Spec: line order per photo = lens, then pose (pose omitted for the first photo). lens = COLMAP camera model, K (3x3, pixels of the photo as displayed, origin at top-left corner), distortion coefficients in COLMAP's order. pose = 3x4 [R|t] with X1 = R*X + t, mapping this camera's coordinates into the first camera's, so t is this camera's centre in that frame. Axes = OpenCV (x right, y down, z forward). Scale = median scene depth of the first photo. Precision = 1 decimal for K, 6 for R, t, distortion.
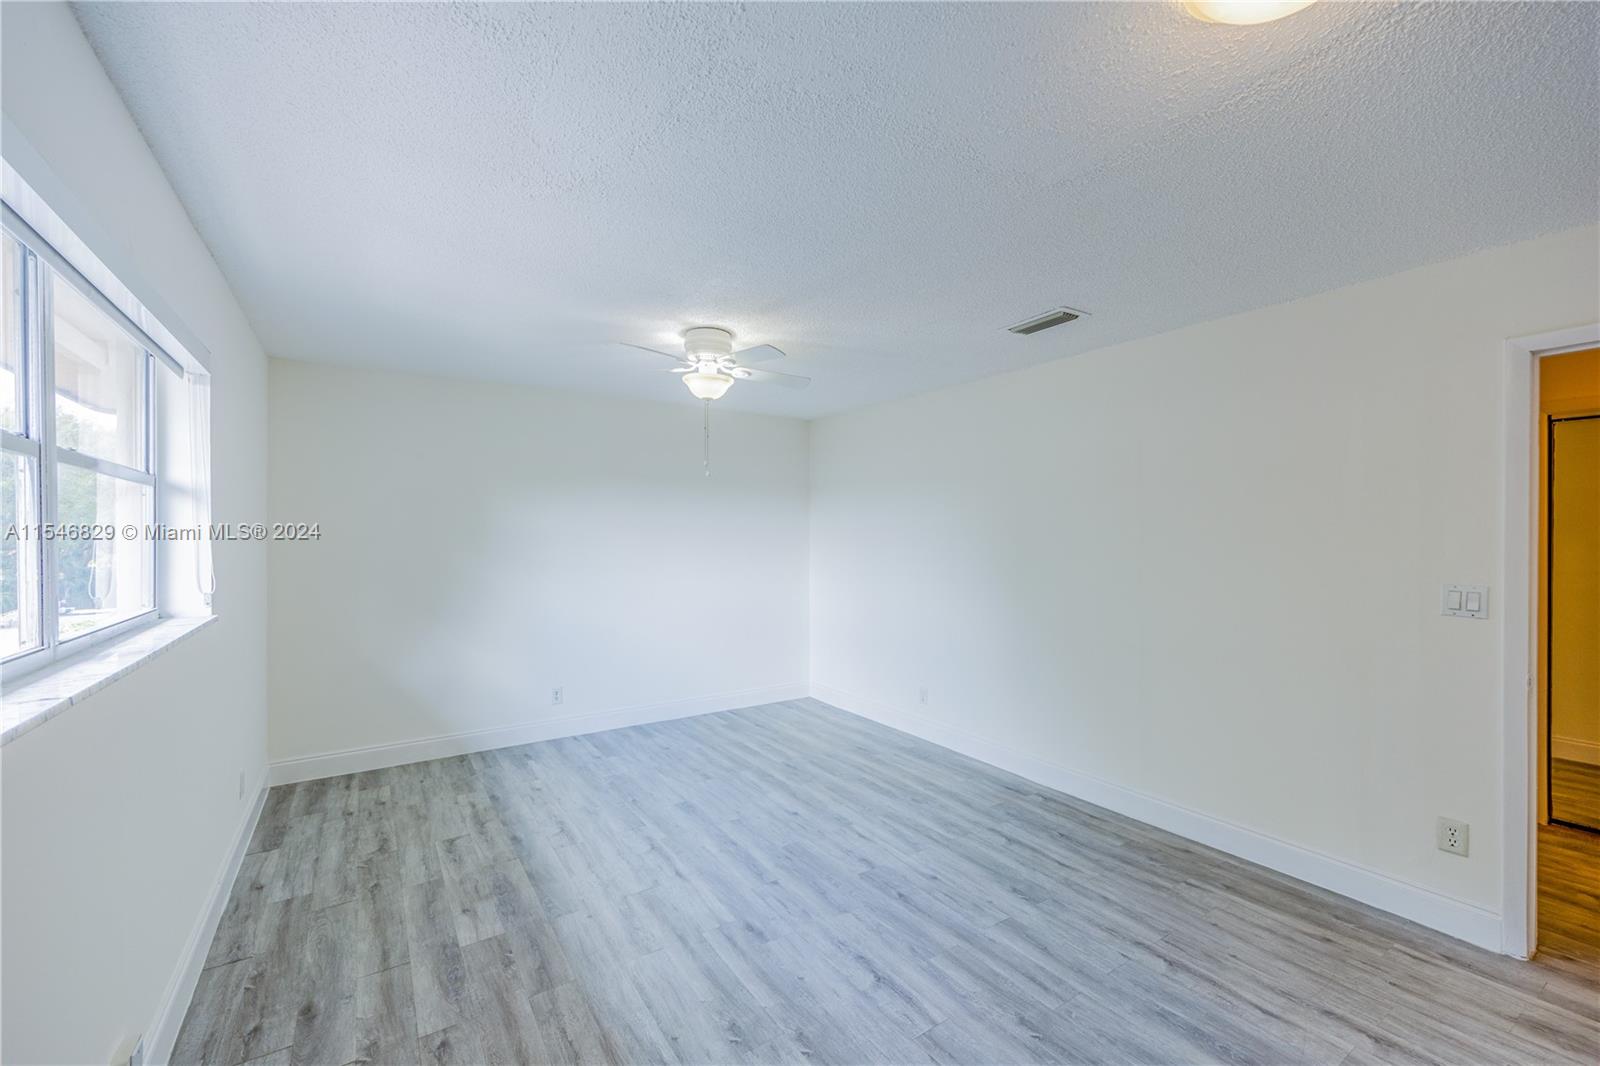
lens RADIAL K [[644.2, 0, 810.3], [0, 644.2, 539.0], [0, 0, 1]] dist [0.006190, -0.002769]
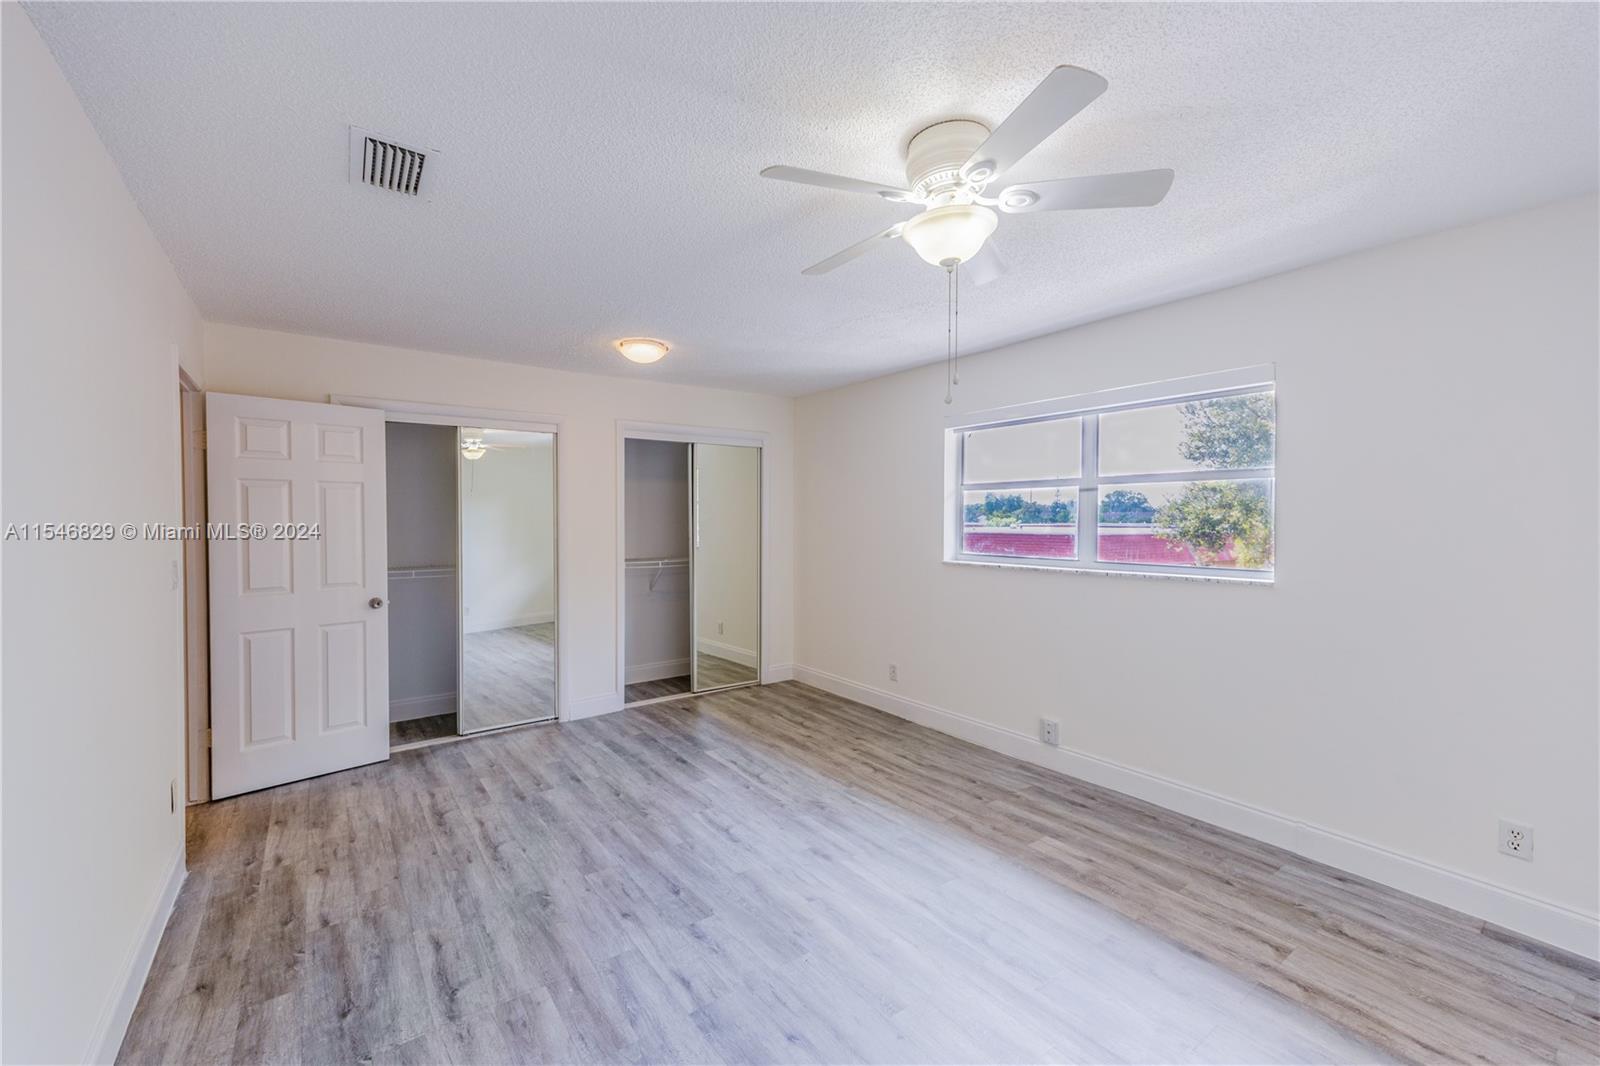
lens RADIAL K [[644.2, 0, 802.8], [0, 644.2, 528.8], [0, 0, 1]] dist [0.006190, -0.002769]
pose [[-0.999871, -0.000082, -0.016054, -0.031857], [-0.000392, 0.999814, 0.019295, -0.004304], [0.016050, 0.019299, -0.999685, 2.019853]]
